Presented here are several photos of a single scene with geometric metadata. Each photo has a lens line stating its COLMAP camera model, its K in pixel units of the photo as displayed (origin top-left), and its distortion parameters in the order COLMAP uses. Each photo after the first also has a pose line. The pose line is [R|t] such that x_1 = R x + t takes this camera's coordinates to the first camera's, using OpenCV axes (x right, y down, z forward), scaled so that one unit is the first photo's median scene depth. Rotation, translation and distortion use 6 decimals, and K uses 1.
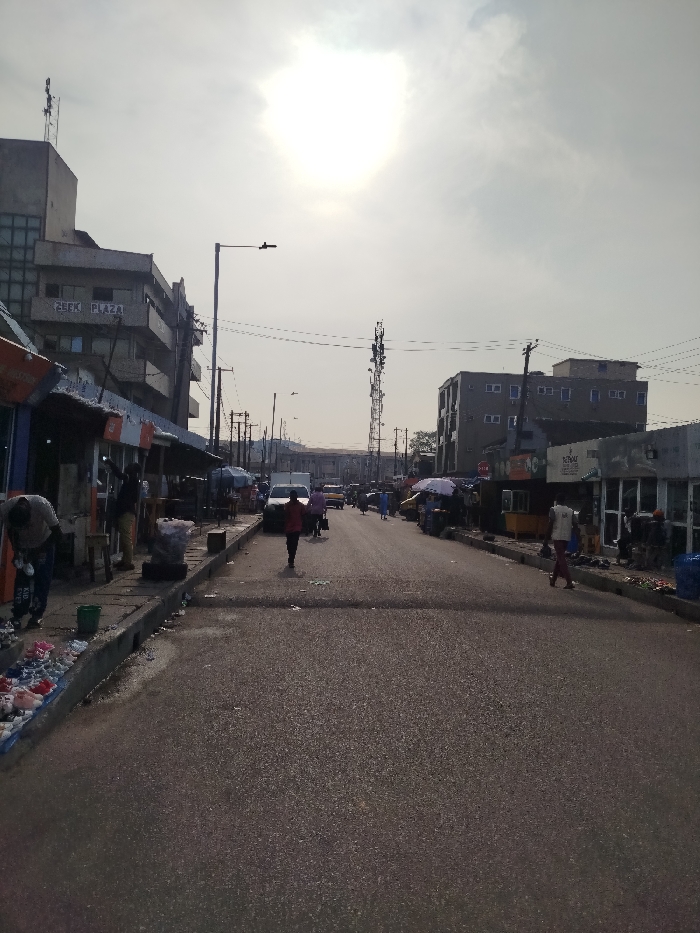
lens RADIAL K [[652.5, 0, 352.5], [0, 652.5, 465.2], [0, 0, 1]] dist [-0.008058, -0.000907]
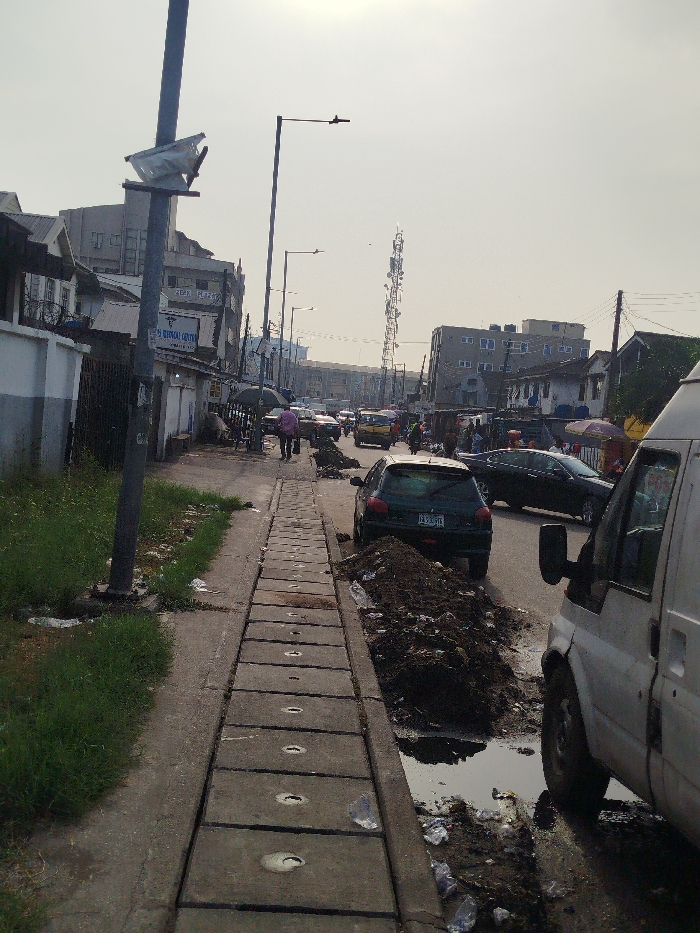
lens RADIAL K [[1039.1, 0, 349.2], [0, 1039.1, 467.2], [0, 0, 1]] dist [0.010643, 0.000000]
pose [[0.998388, 0.053161, -0.019885, 0.021927], [-0.051316, 0.995146, 0.083973, -0.016274], [0.024252, -0.082818, 0.996270, -0.584162]]
